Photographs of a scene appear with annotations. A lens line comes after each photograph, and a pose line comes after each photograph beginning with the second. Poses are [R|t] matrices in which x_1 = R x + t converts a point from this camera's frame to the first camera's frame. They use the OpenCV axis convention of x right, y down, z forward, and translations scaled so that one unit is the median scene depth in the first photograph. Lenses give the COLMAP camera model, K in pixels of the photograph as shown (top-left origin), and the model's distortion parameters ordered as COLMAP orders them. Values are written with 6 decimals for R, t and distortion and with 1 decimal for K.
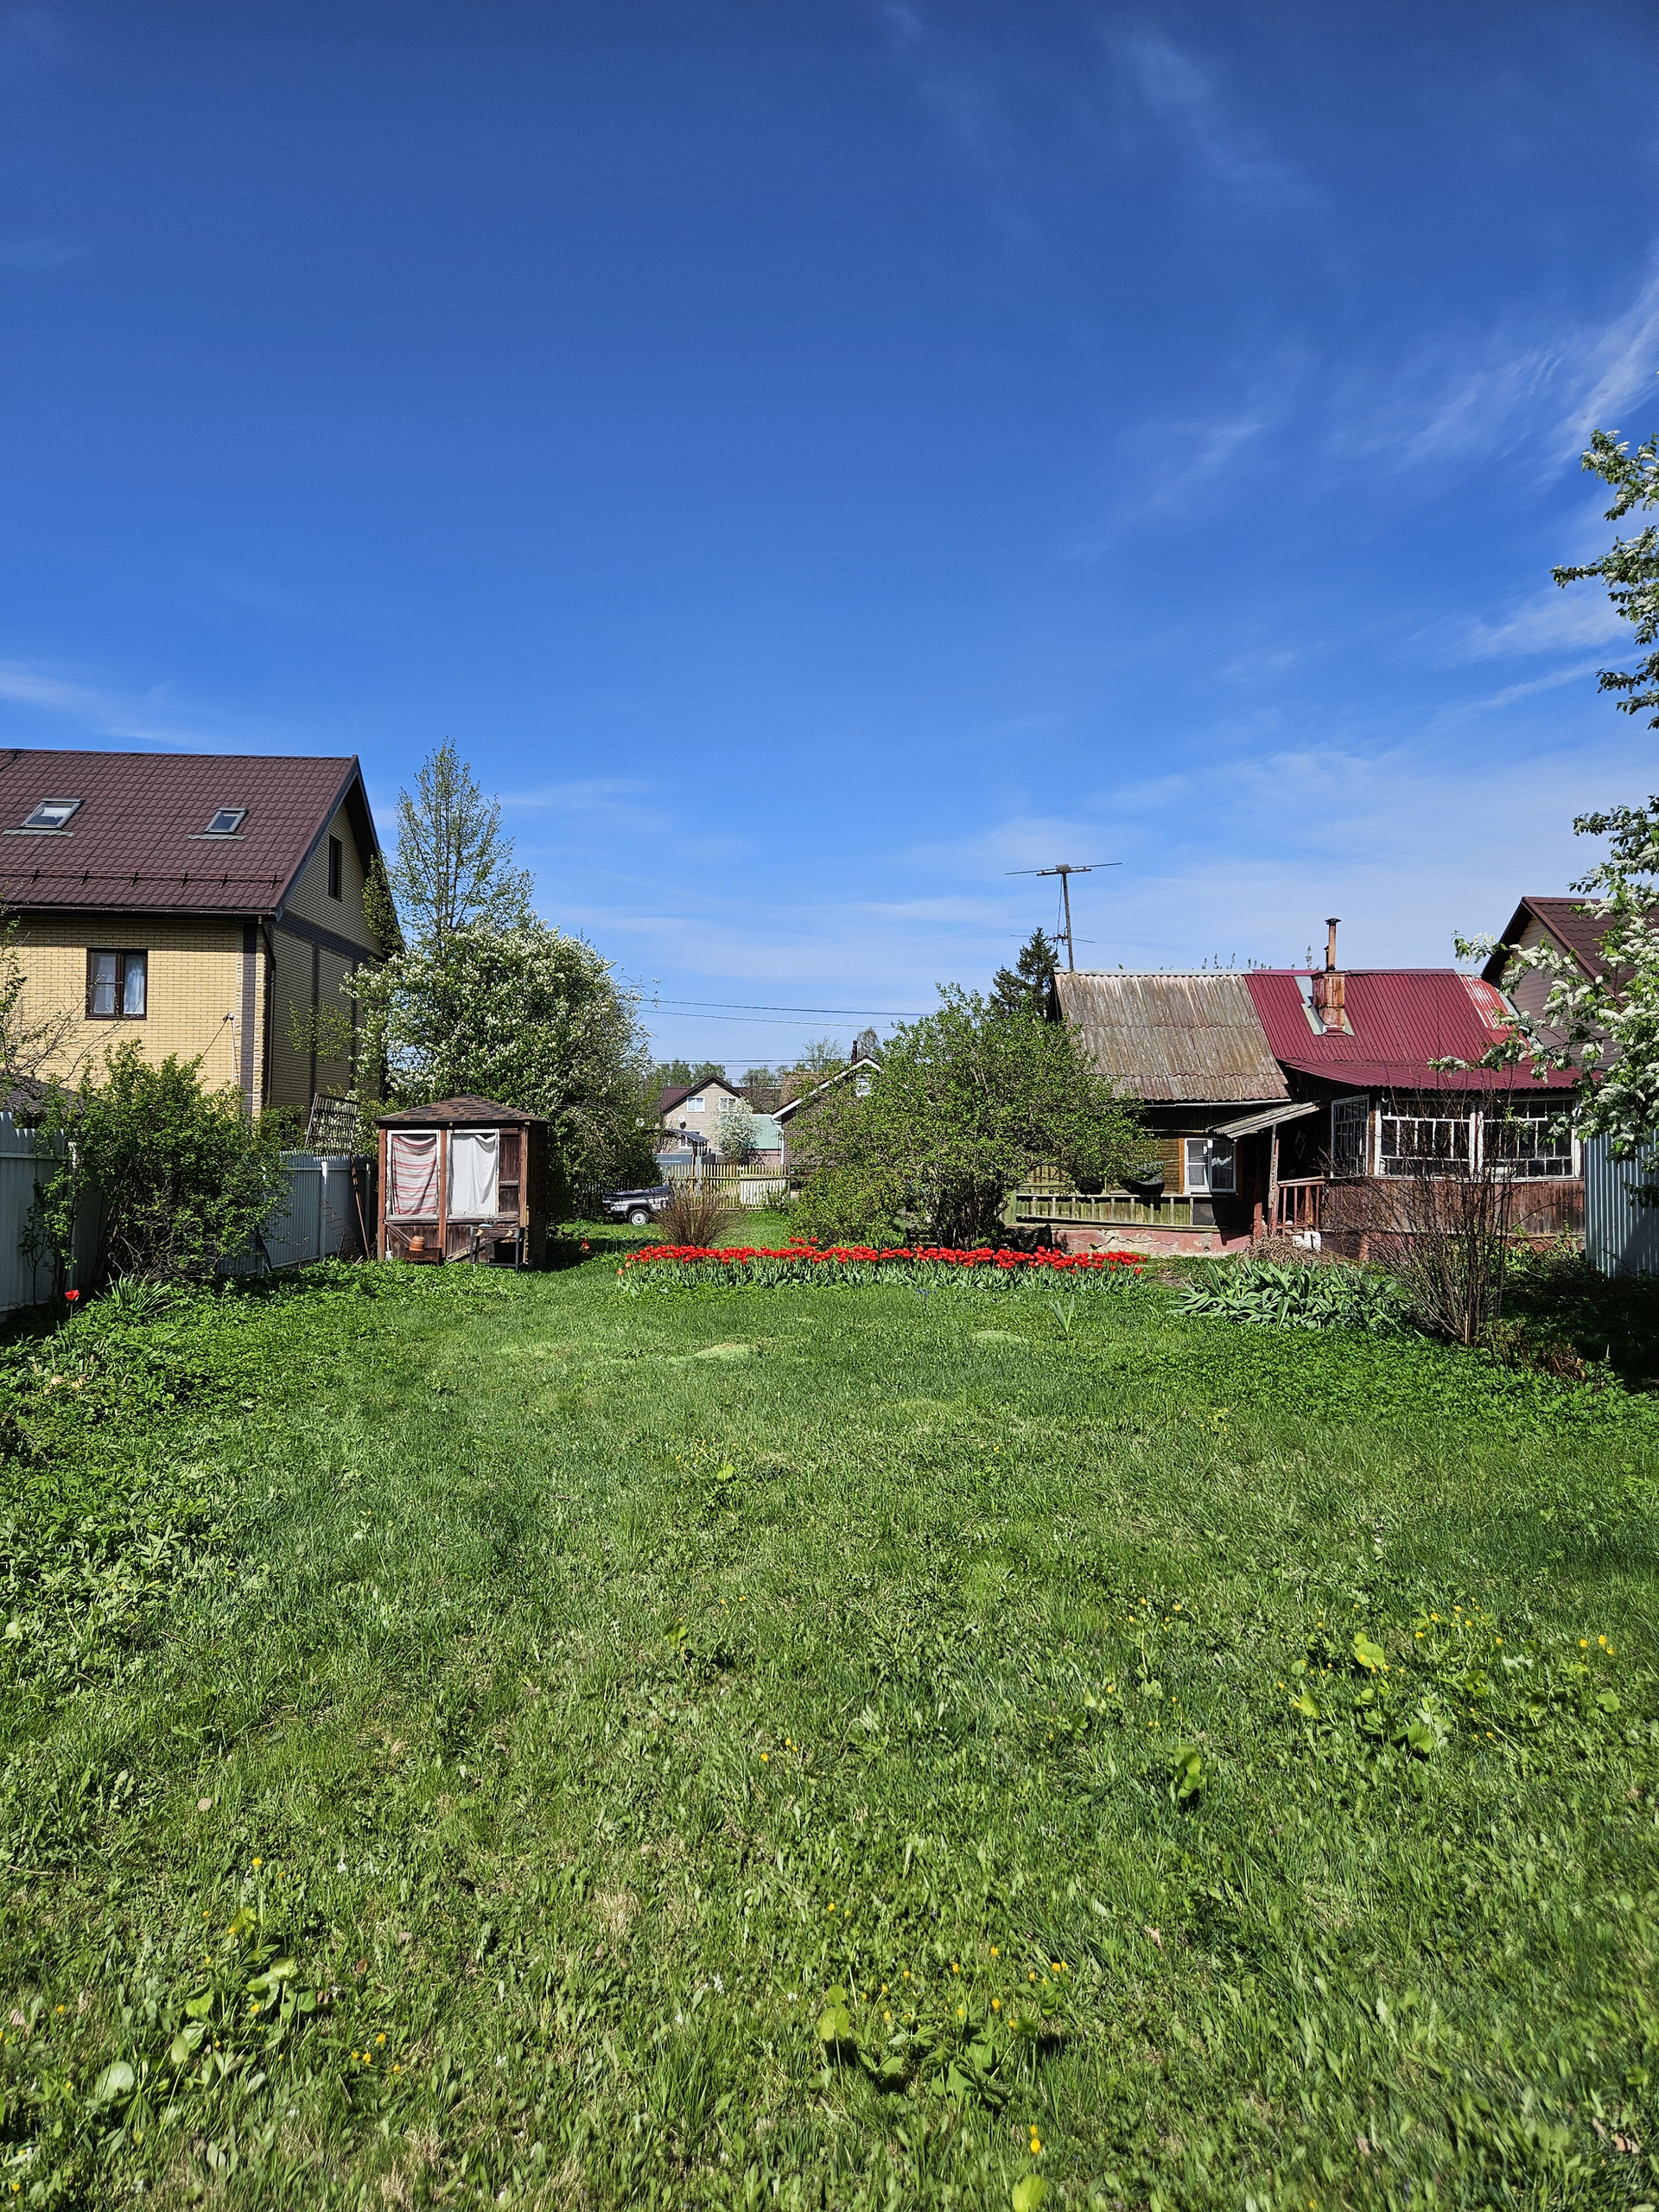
lens RADIAL K [[1582.4, 0, 784.2], [0, 1582.4, 1111.9], [0, 0, 1]] dist [0.311806, -0.496798]
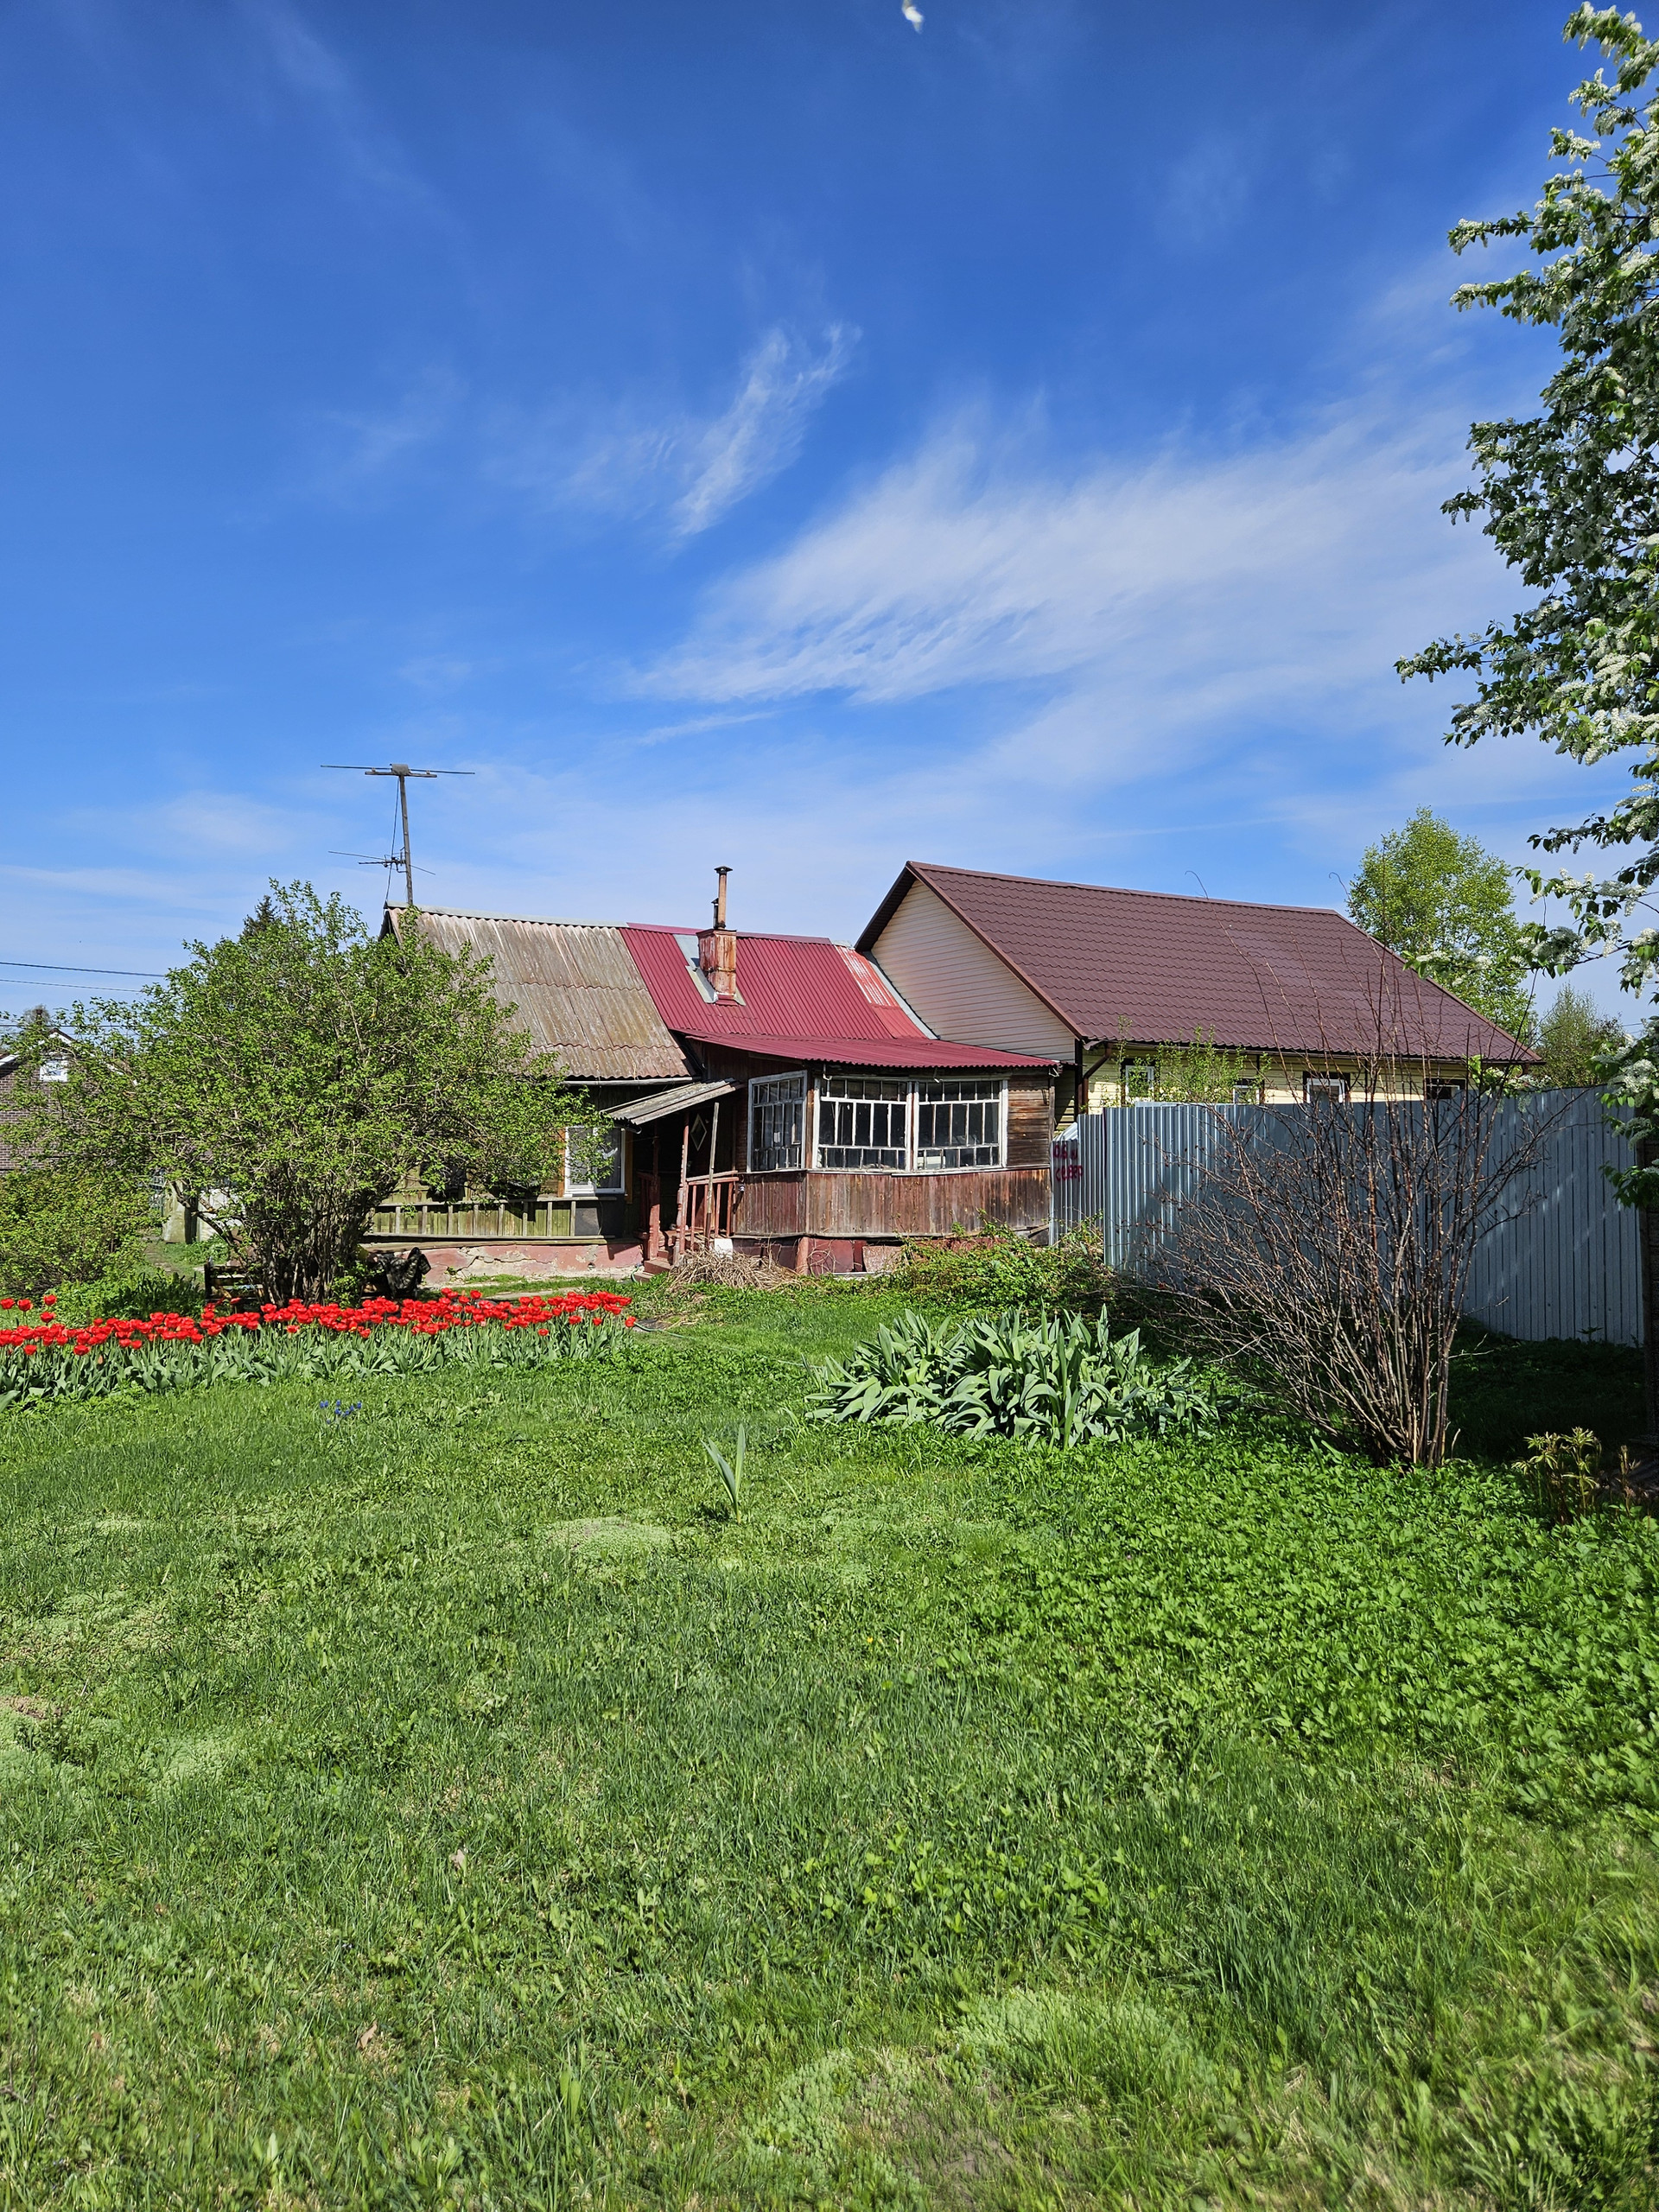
lens RADIAL K [[1582.4, 0, 784.2], [0, 1582.4, 1111.9], [0, 0, 1]] dist [0.311806, -0.496798]
pose [[0.875870, 0.006140, 0.482507, -0.034266], [-0.005447, 0.999981, -0.002837, 0.011322], [-0.482516, -0.000143, 0.875887, 0.269701]]
